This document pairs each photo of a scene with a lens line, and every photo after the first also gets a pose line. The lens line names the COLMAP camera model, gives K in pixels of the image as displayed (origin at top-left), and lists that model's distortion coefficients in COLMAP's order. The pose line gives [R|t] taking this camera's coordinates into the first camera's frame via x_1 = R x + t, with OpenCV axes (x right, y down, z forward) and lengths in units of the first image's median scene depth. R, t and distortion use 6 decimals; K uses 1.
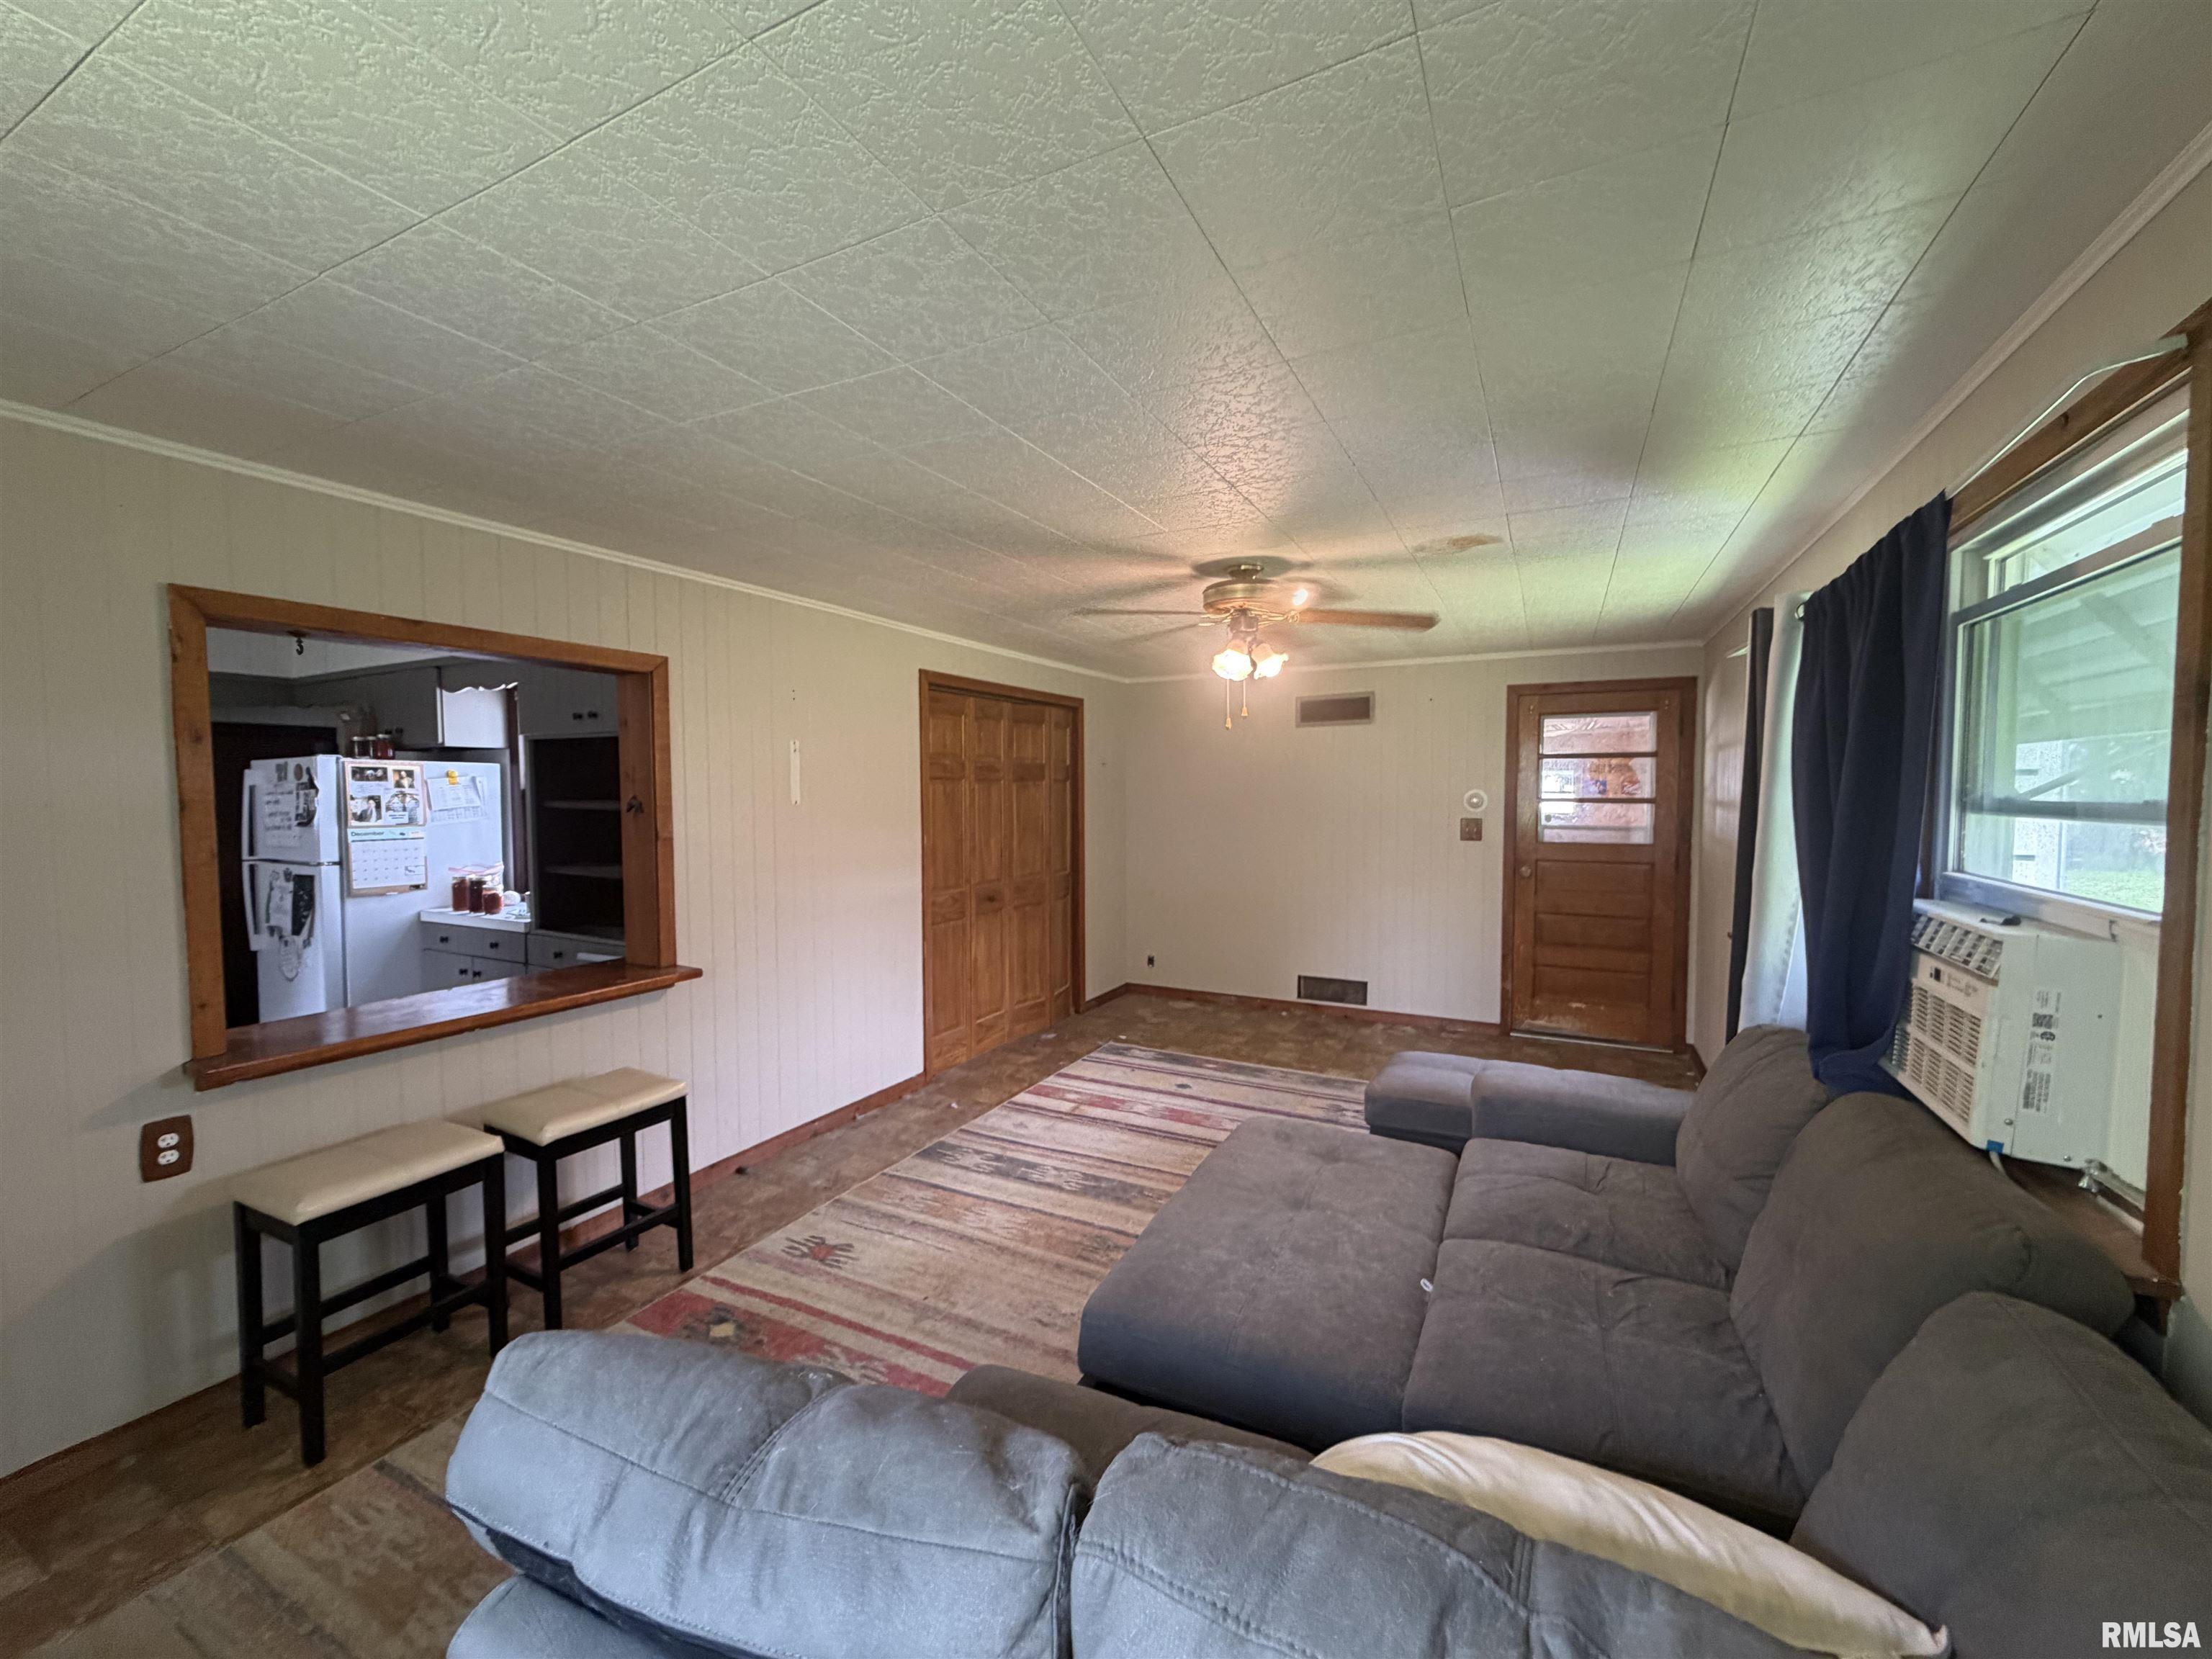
lens RADIAL K [[885.1, 0, 1099.3], [0, 885.1, 832.8], [0, 0, 1]] dist [-0.001154, 0.000195]
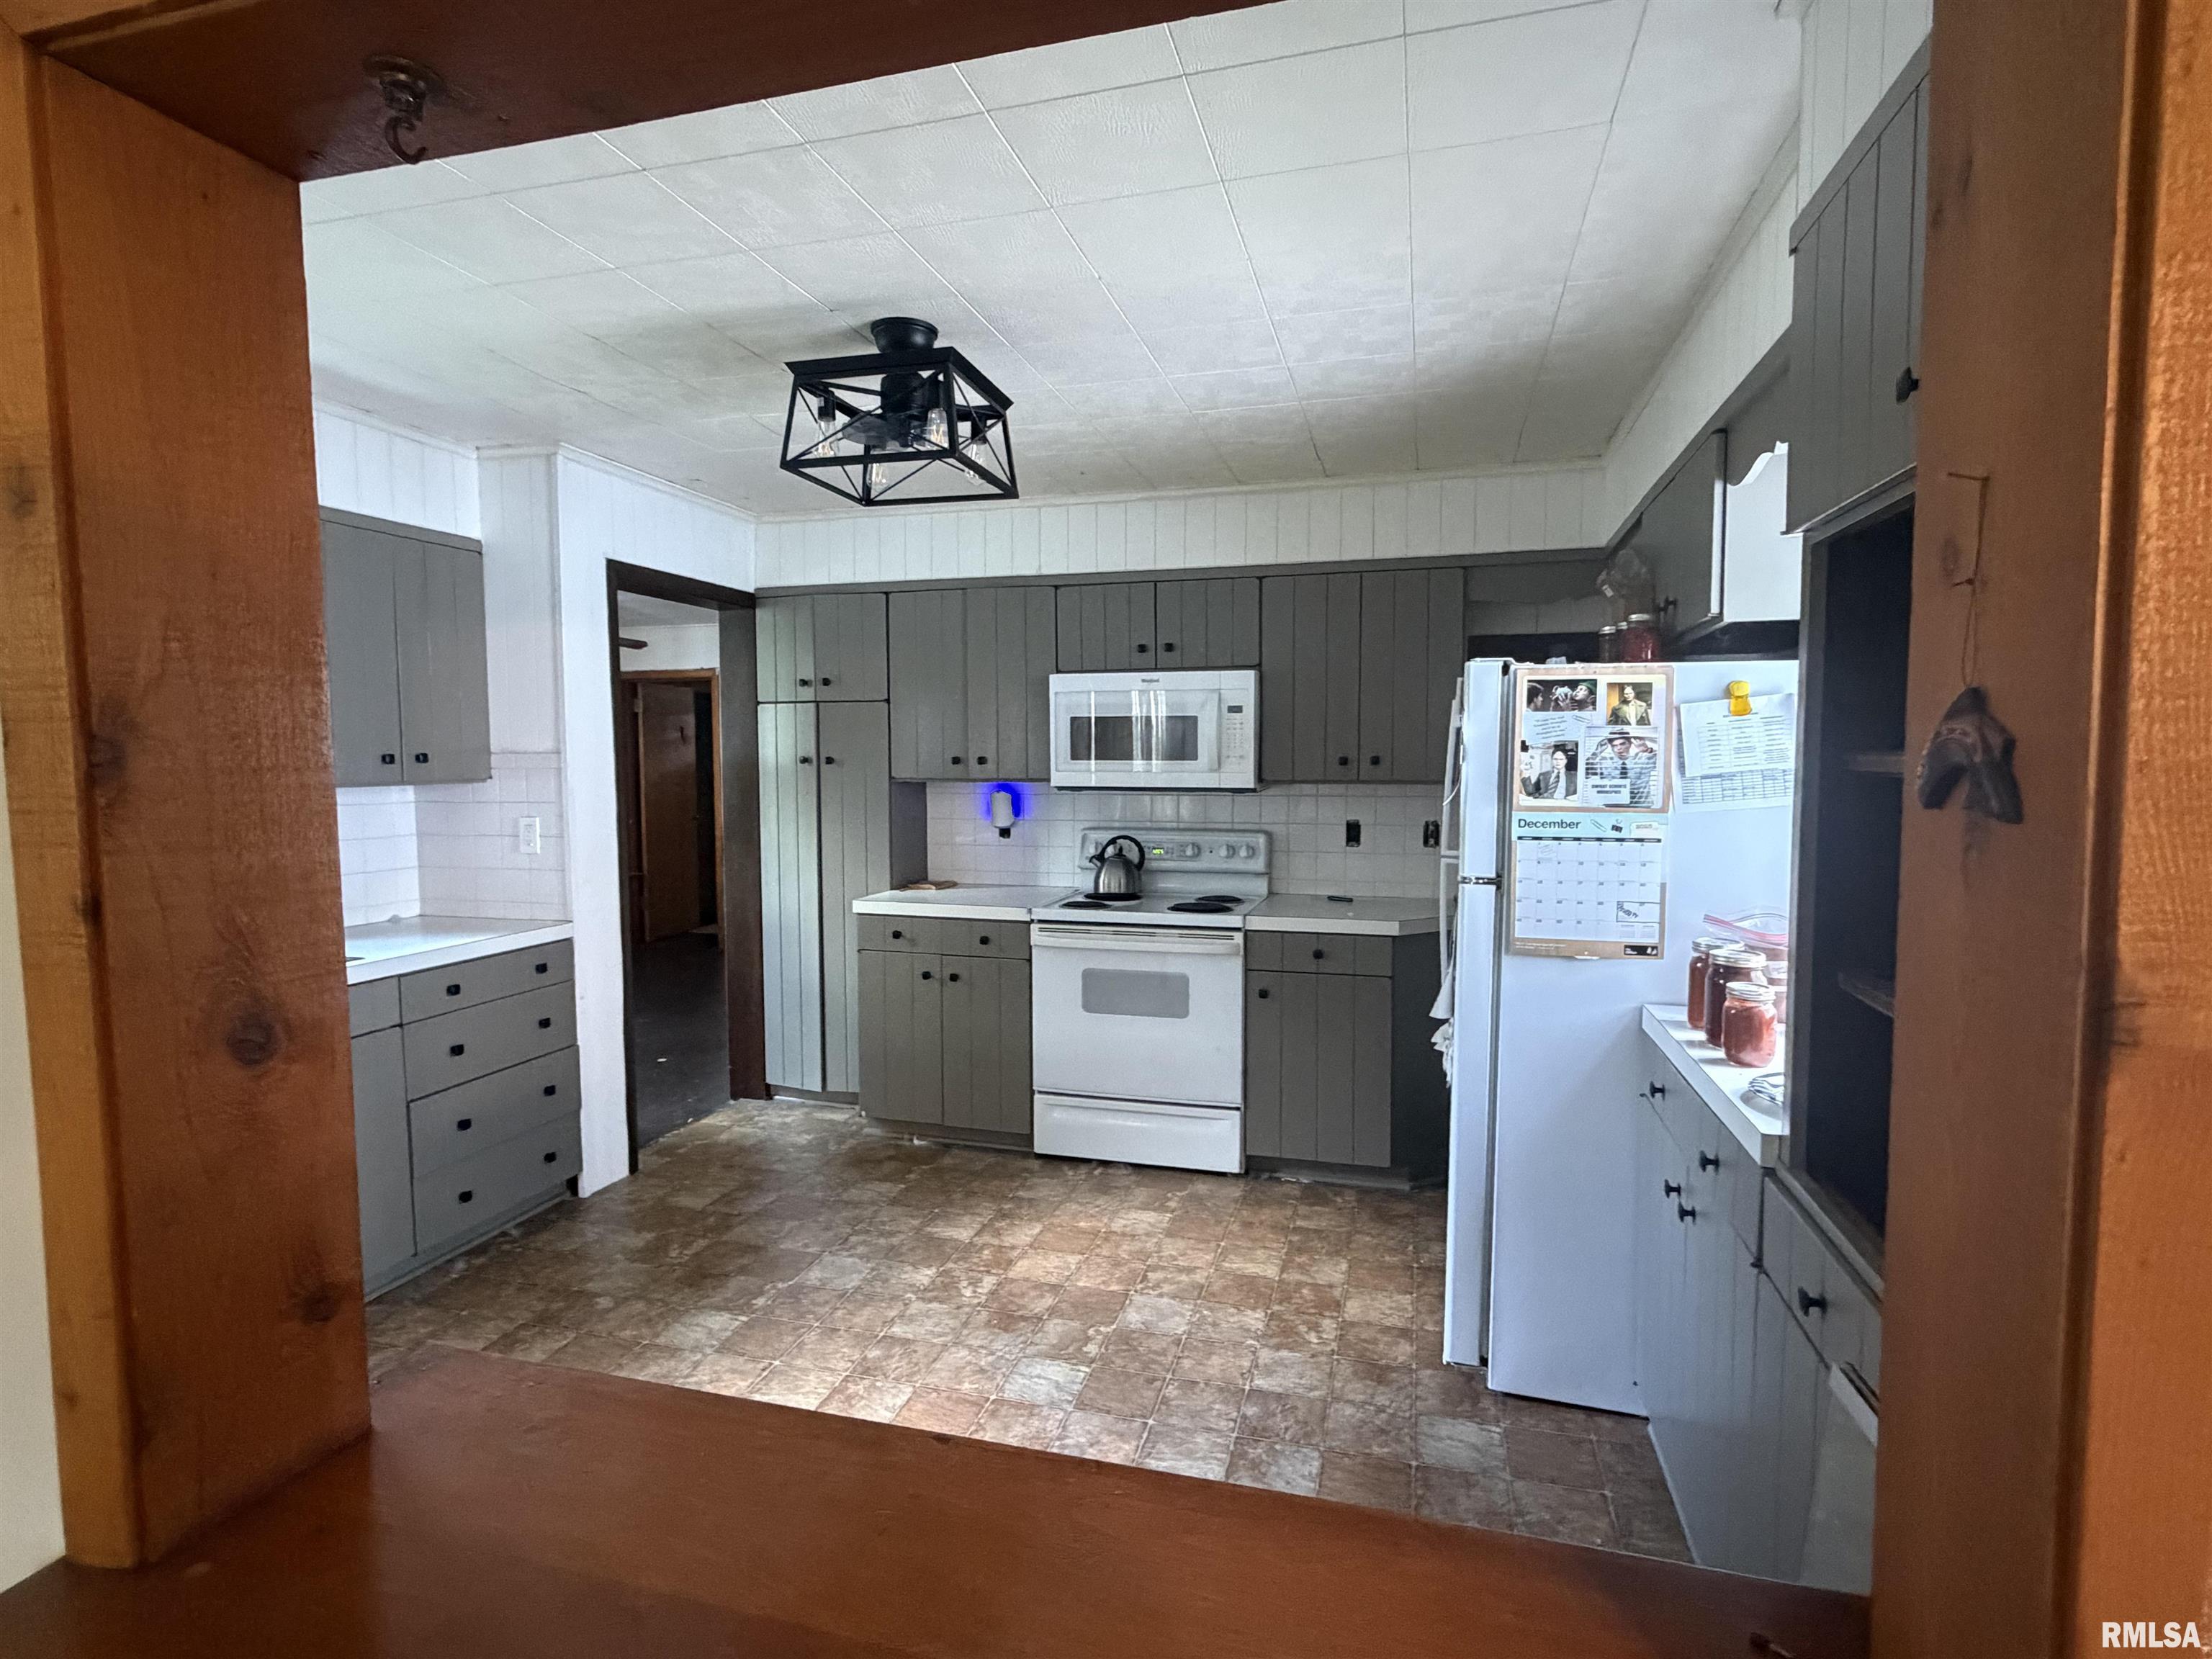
lens RADIAL K [[1127.8, 0, 1100.6], [0, 1127.8, 830.8], [0, 0, 1]] dist [-0.004753, -0.000593]
pose [[0.204240, 0.067130, -0.976616, -0.292760], [-0.047266, 0.997159, 0.058657, -0.018736], [0.977779, 0.034180, 0.206832, 0.642675]]
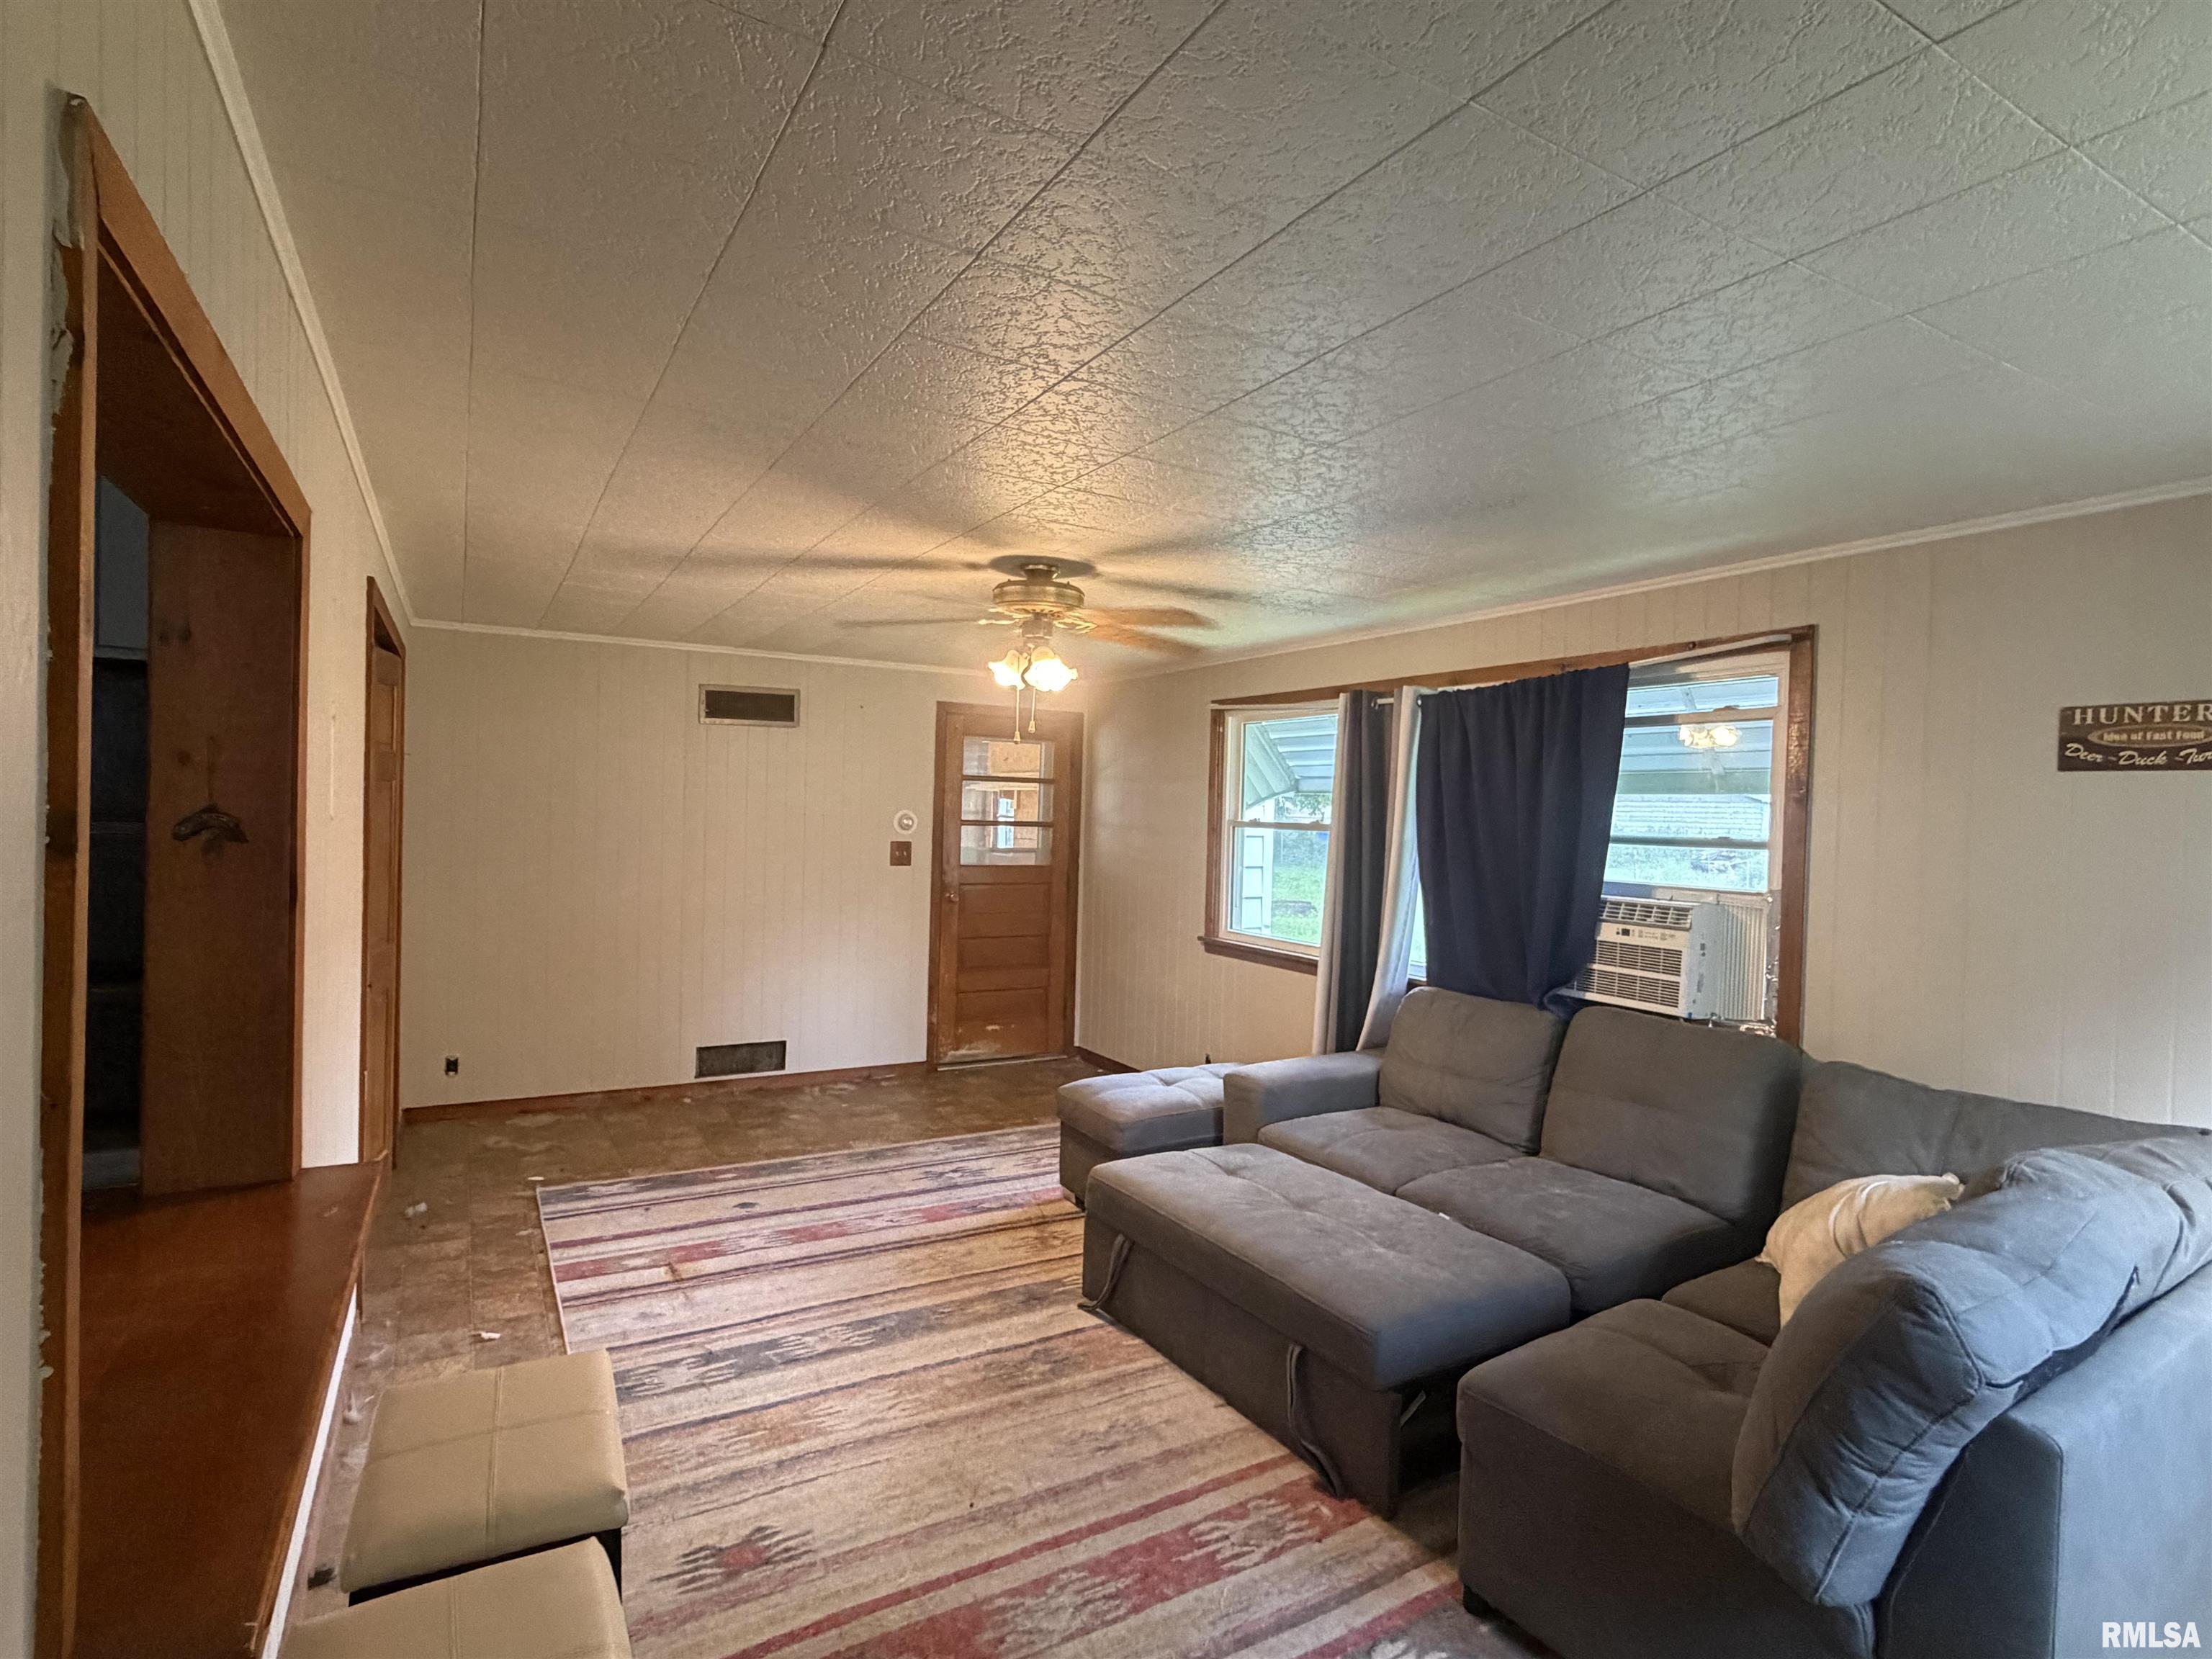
lens RADIAL K [[1127.8, 0, 1109.1], [0, 1127.8, 837.8], [0, 0, 1]] dist [-0.004753, -0.000593]
pose [[0.535613, -0.001709, 0.844462, -0.585315], [0.014589, 0.999867, -0.007230, -0.011367], [-0.844338, 0.016193, 0.535567, 0.251159]]
